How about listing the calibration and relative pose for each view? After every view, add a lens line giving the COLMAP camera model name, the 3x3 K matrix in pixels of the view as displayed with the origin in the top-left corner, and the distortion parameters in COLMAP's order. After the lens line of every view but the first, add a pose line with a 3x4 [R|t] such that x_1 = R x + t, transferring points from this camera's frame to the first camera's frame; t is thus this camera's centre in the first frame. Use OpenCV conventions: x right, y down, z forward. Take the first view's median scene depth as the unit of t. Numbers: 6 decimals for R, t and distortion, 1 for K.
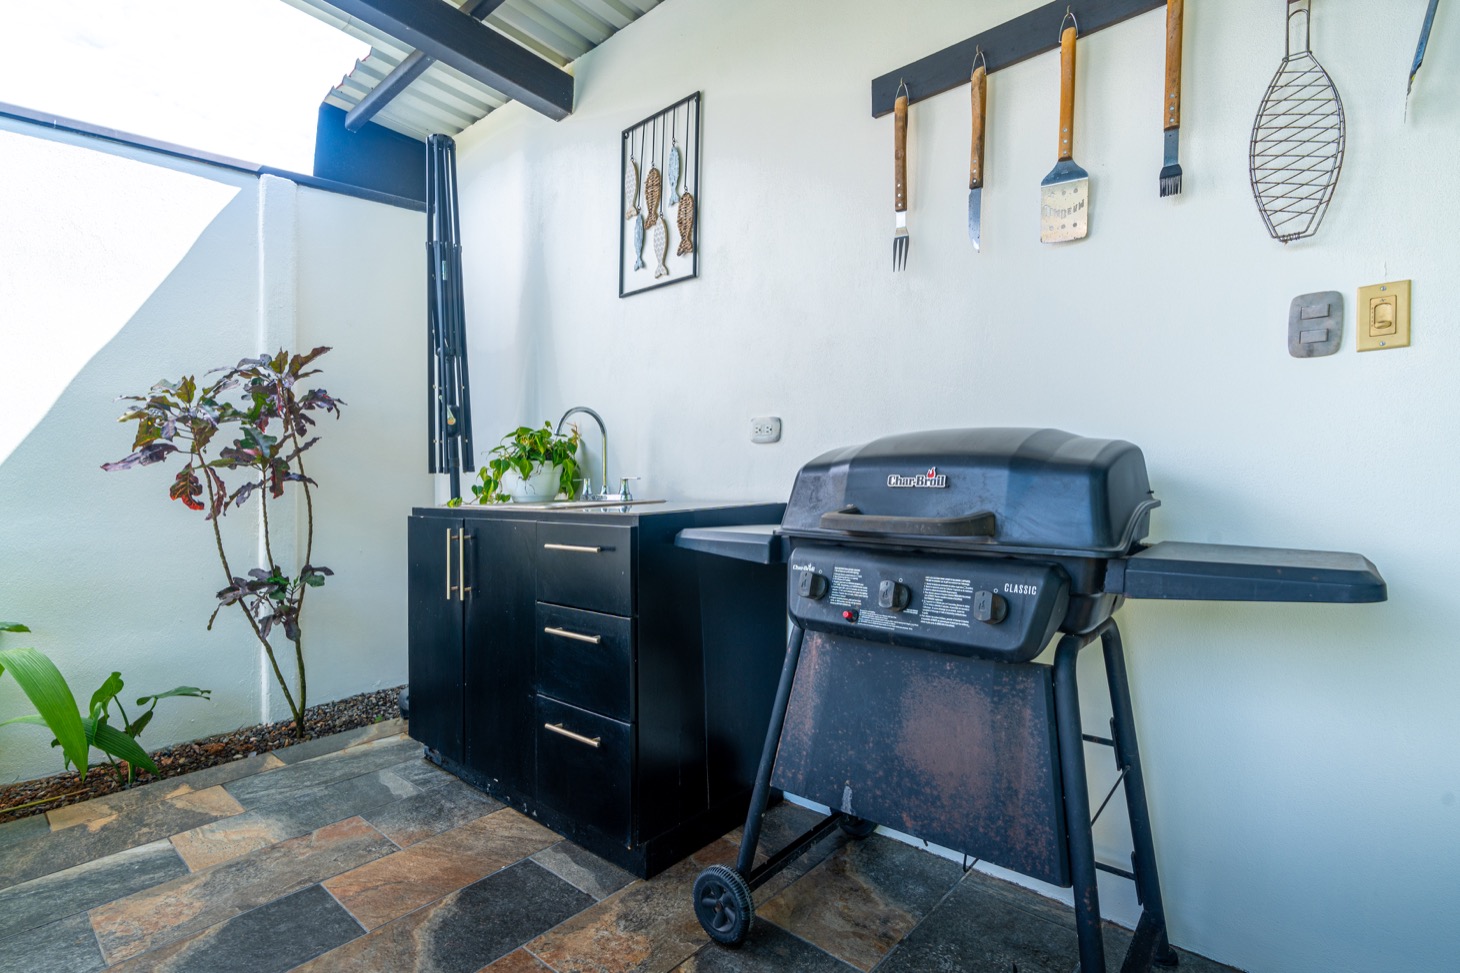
lens RADIAL K [[716.8, 0, 721.6], [0, 716.8, 495.8], [0, 0, 1]] dist [-0.004304, 0.003590]
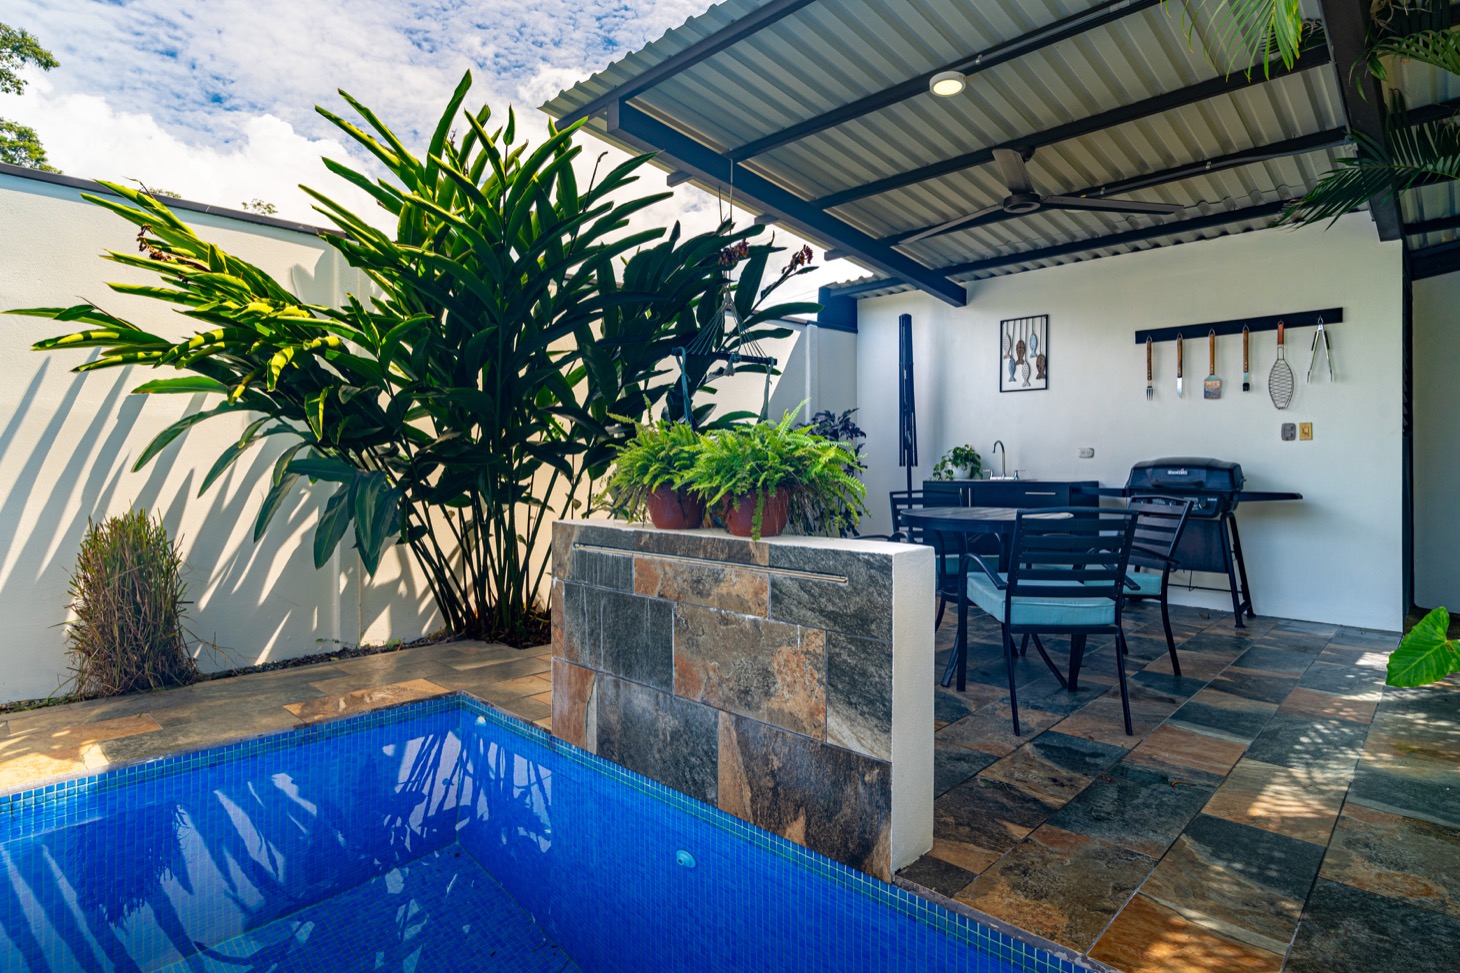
lens RADIAL K [[769.5, 0, 715.5], [0, 769.5, 450.1], [0, 0, 1]] dist [0.000014, 0.000281]
pose [[0.999636, 0.019629, -0.018505, -1.069061], [-0.020604, 0.998328, -0.054007, 0.066929], [0.017414, 0.054368, 0.998369, -1.571703]]
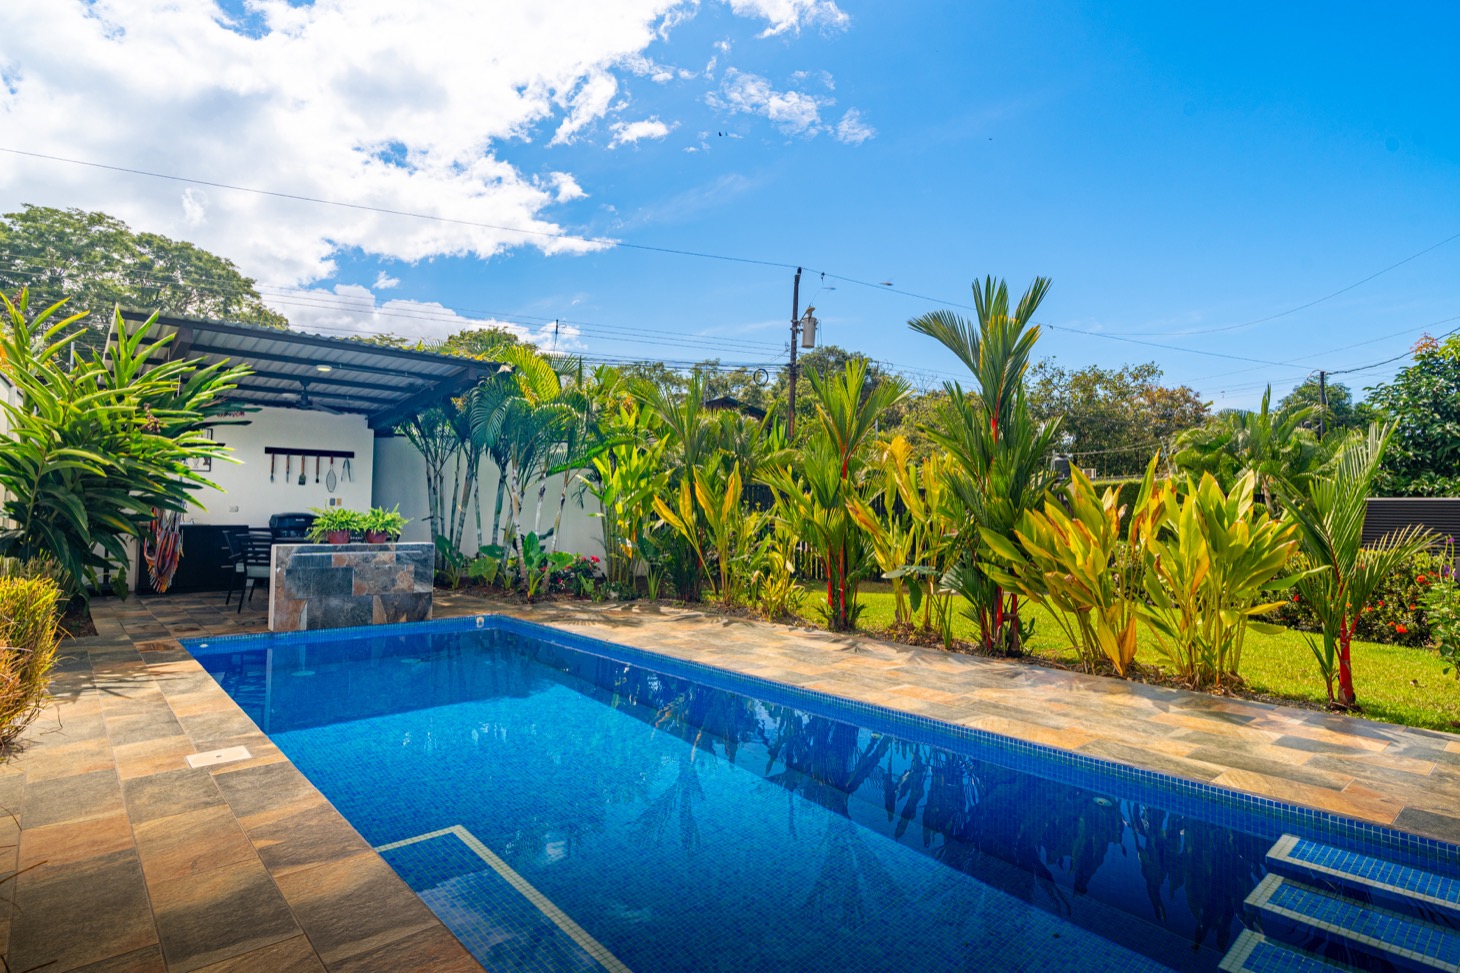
lens RADIAL K [[769.5, 0, 728.2], [0, 769.5, 491.8], [0, 0, 1]] dist [0.000014, 0.000281]
pose [[0.089068, 0.044779, 0.995018, -4.140251], [0.019118, 0.998728, -0.046657, 0.082572], [-0.995842, 0.023178, 0.088099, -2.363917]]
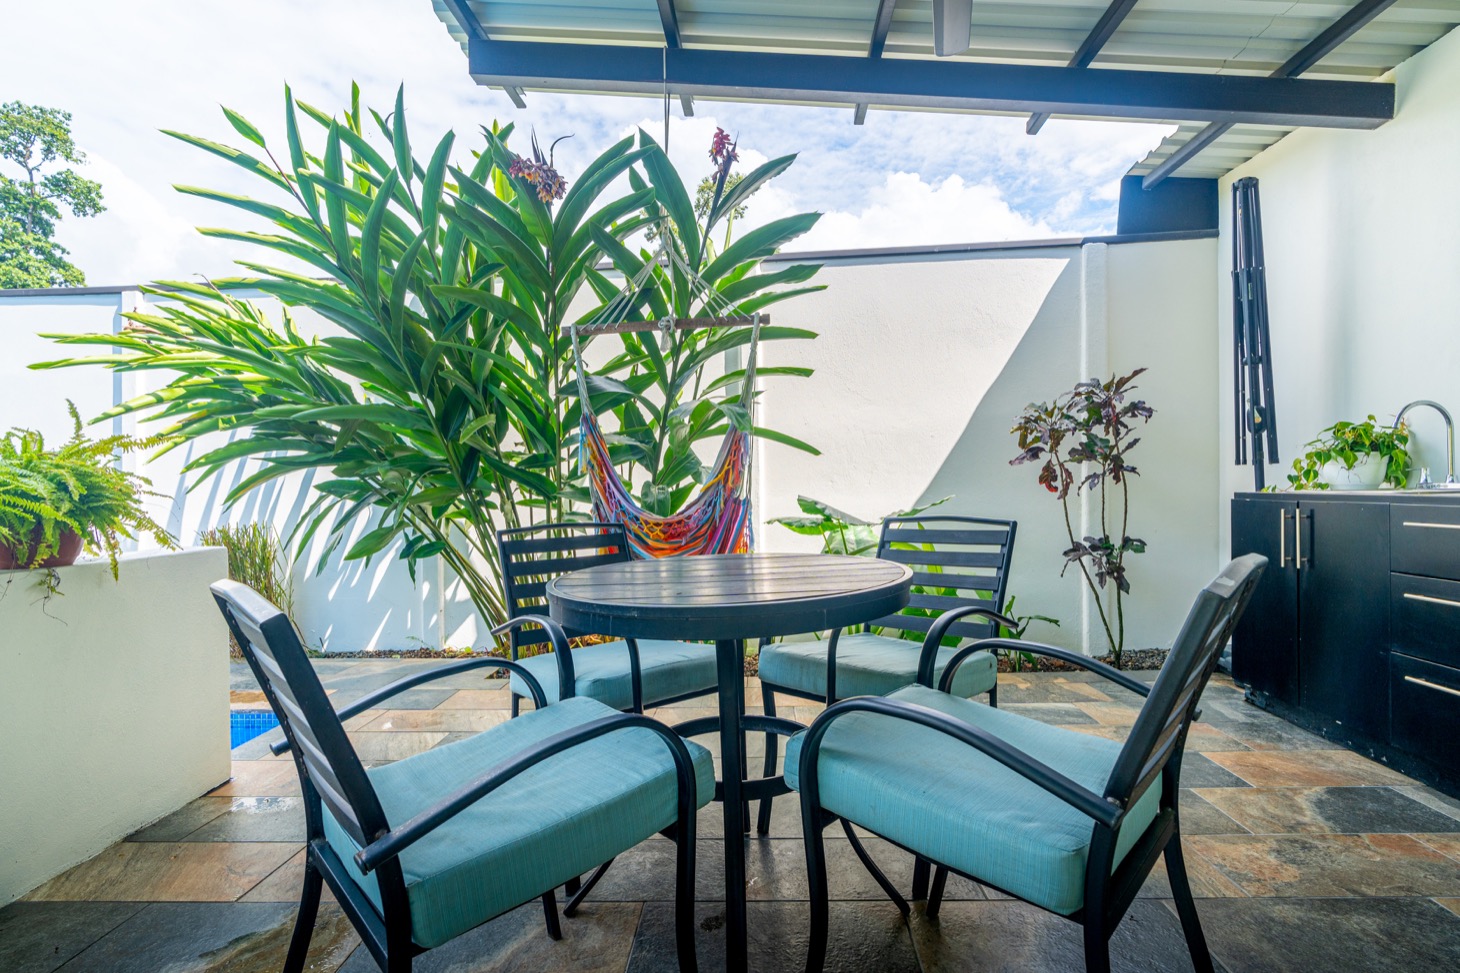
lens RADIAL K [[716.8, 0, 762.9], [0, 716.8, 465.4], [0, 0, 1]] dist [-0.004304, 0.003590]
pose [[0.658633, -0.010748, -0.752388, -0.037226], [-0.016188, 0.999464, -0.028448, 0.017332], [0.752291, 0.030916, 0.658106, -0.403837]]
